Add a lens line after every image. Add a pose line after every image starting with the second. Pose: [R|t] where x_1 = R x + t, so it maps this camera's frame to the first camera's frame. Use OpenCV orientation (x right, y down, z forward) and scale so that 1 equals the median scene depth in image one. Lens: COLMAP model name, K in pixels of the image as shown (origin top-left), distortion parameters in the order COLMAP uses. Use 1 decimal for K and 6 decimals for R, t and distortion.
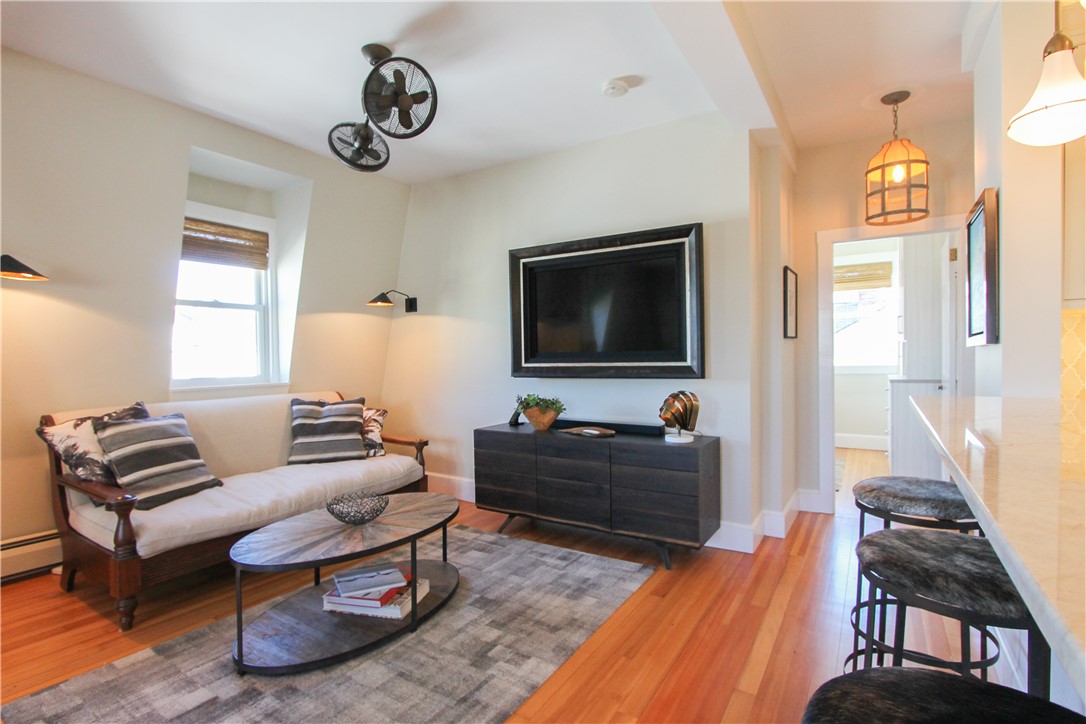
lens RADIAL K [[528.4, 0, 538.0], [0, 528.4, 367.4], [0, 0, 1]] dist [-0.021017, 0.001431]
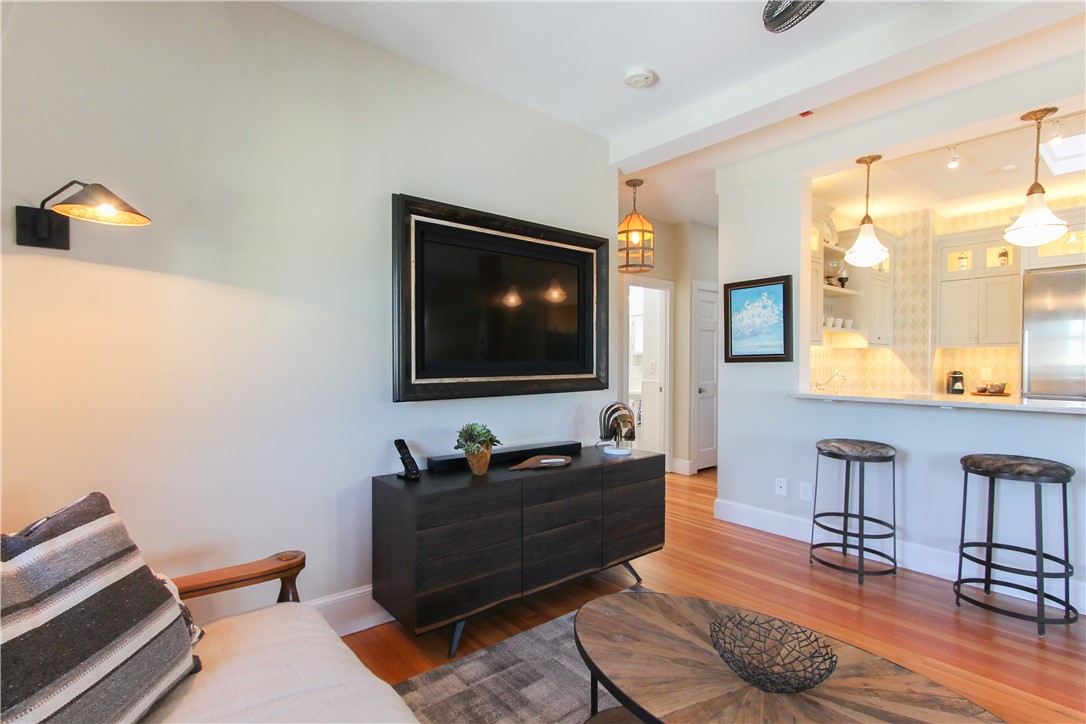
lens RADIAL K [[522.8, 0, 537.8], [0, 522.8, 366.8], [0, 0, 1]] dist [-0.001772, 0.004217]
pose [[0.303144, 0.004209, 0.952935, -0.725988], [0.019067, 0.999763, -0.010482, -0.015800], [-0.952754, 0.021348, 0.302992, 0.839369]]
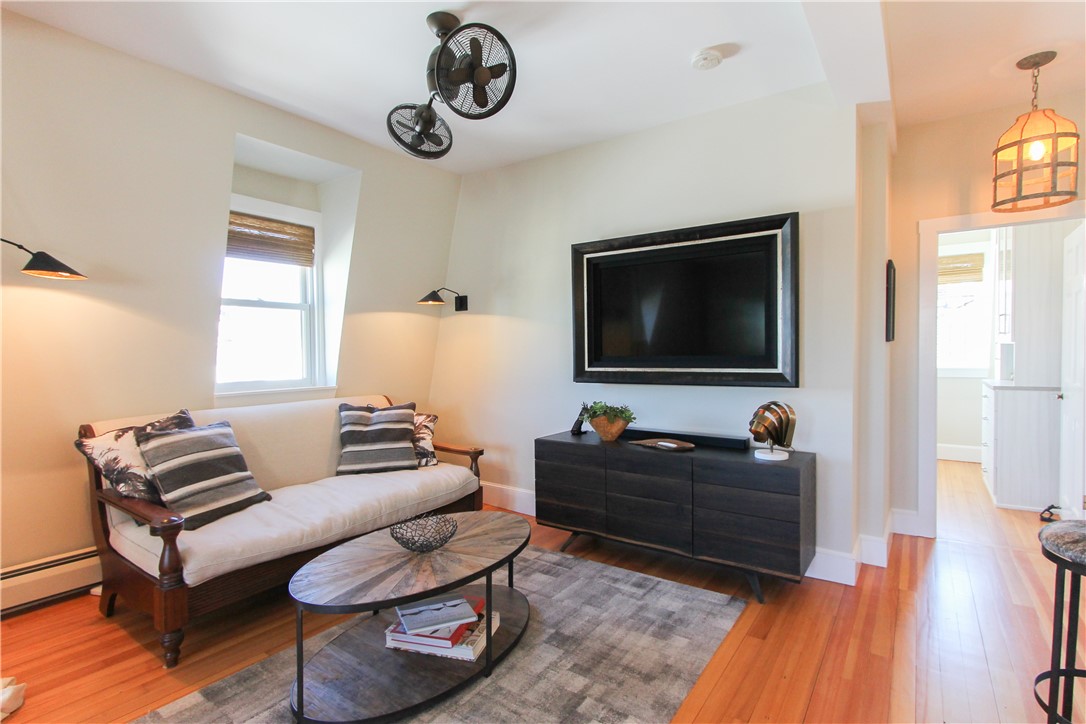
lens RADIAL K [[532.8, 0, 537.8], [0, 532.8, 367.1], [0, 0, 1]] dist [-0.001523, 0.000877]
pose [[0.998649, 0.004594, -0.051755, -0.080710], [-0.004131, 0.999951, 0.009045, -0.020395], [0.051794, -0.008819, 0.998619, 0.081721]]
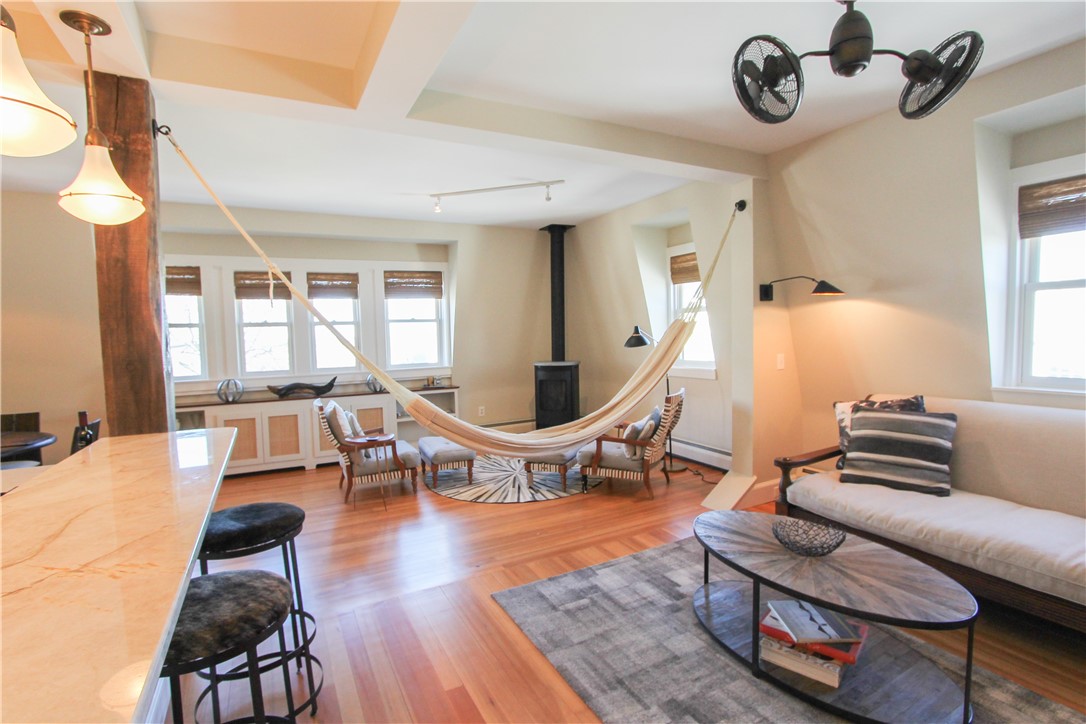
lens RADIAL K [[523.4, 0, 537.5], [0, 523.4, 366.7], [0, 0, 1]] dist [-0.021643, 0.002432]
pose [[-0.498463, 0.083896, -0.862842, 0.514402], [0.011342, 0.995852, 0.090276, -0.092185], [0.866837, 0.035213, -0.497347, 0.818493]]
